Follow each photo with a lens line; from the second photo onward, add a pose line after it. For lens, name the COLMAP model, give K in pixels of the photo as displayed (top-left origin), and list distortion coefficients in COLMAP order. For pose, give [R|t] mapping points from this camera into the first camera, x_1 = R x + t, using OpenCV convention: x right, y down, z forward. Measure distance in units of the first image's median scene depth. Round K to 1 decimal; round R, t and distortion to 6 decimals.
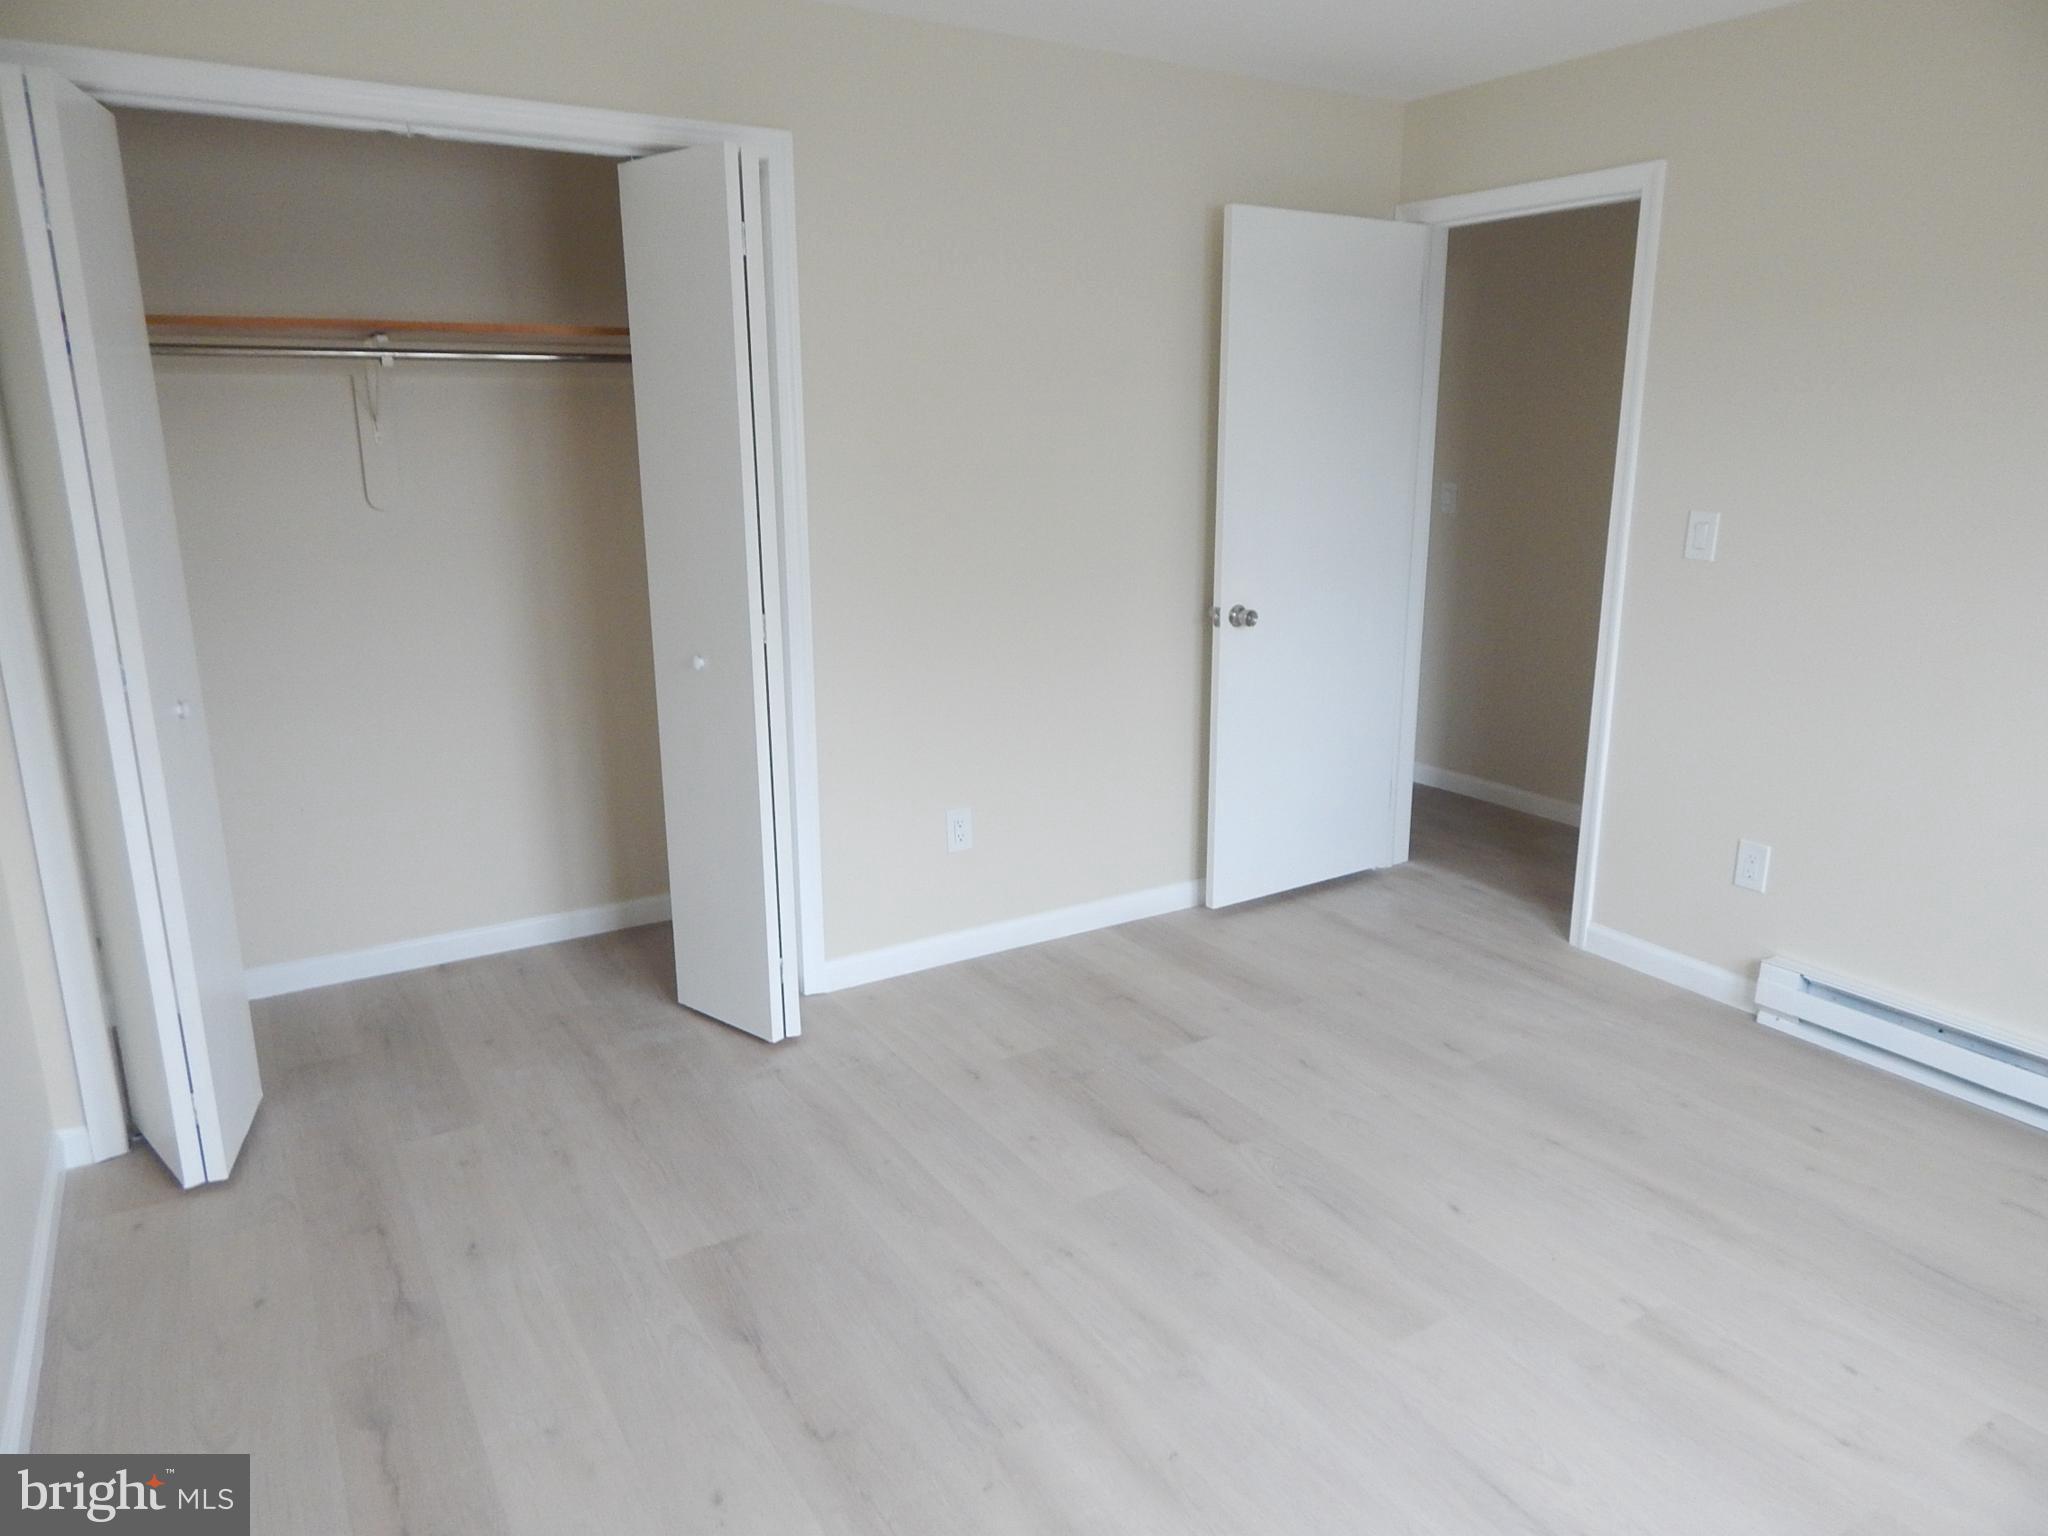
lens RADIAL K [[1340.2, 0, 1035.4], [0, 1340.2, 757.6], [0, 0, 1]] dist [0.001680, -0.002859]
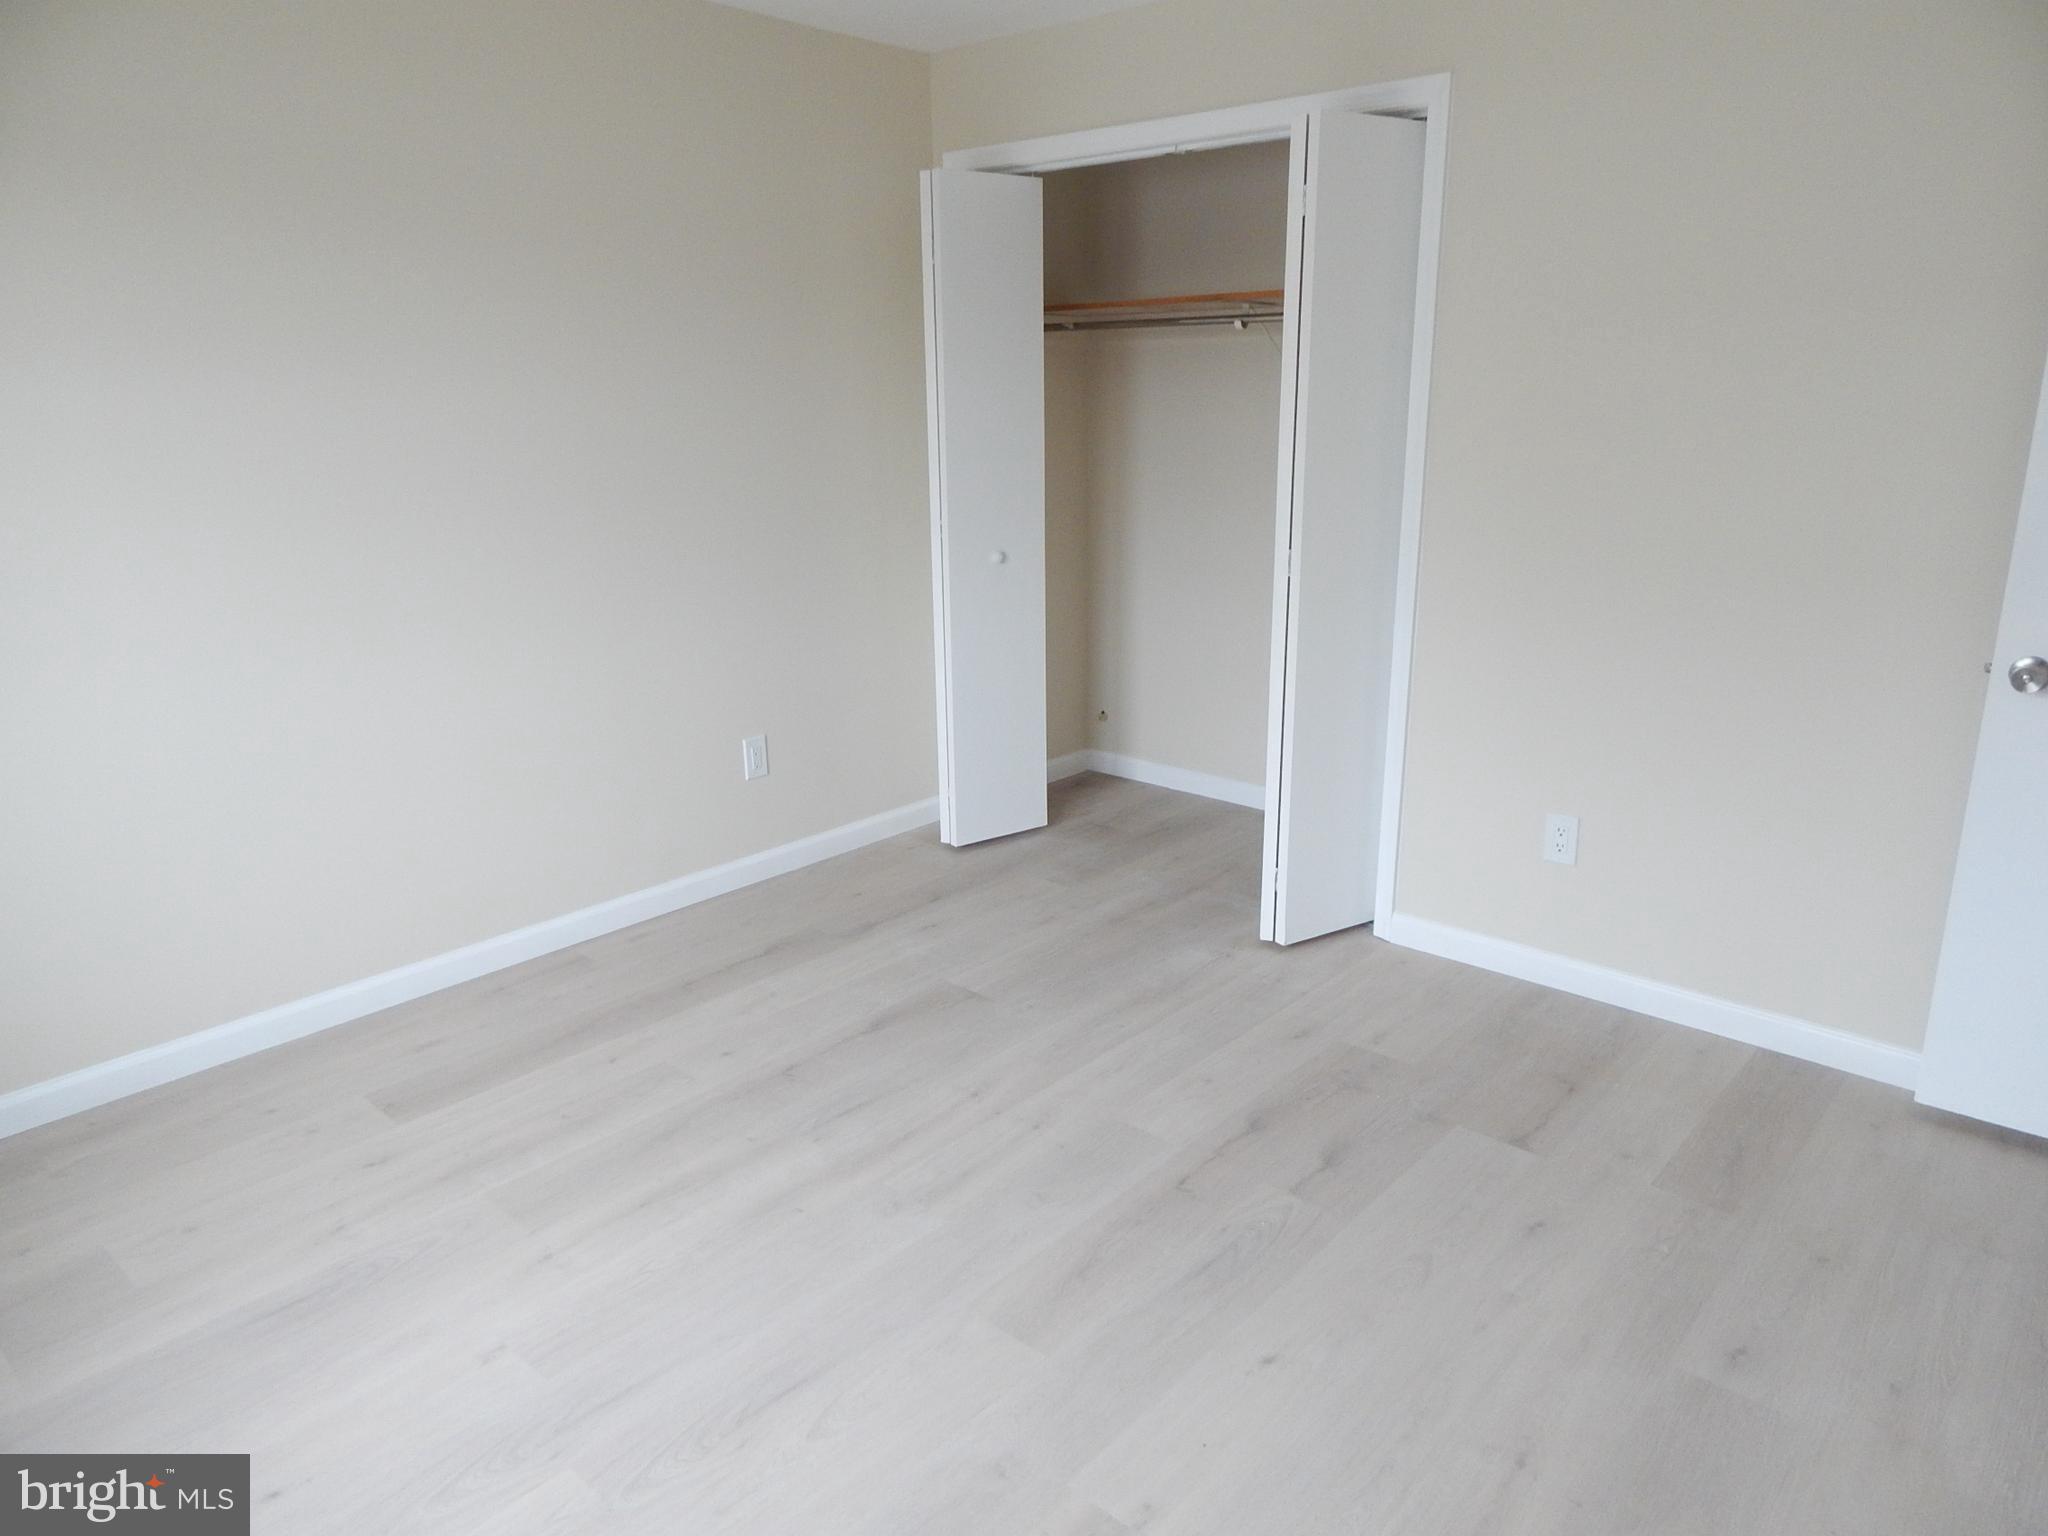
lens RADIAL K [[1340.2, 0, 1035.4], [0, 1340.2, 757.6], [0, 0, 1]] dist [0.001680, -0.002859]
pose [[0.289279, 0.259066, -0.921522, 0.770169], [-0.220760, 0.954786, 0.199118, -0.115004], [0.931441, 0.145835, 0.333391, 0.461718]]
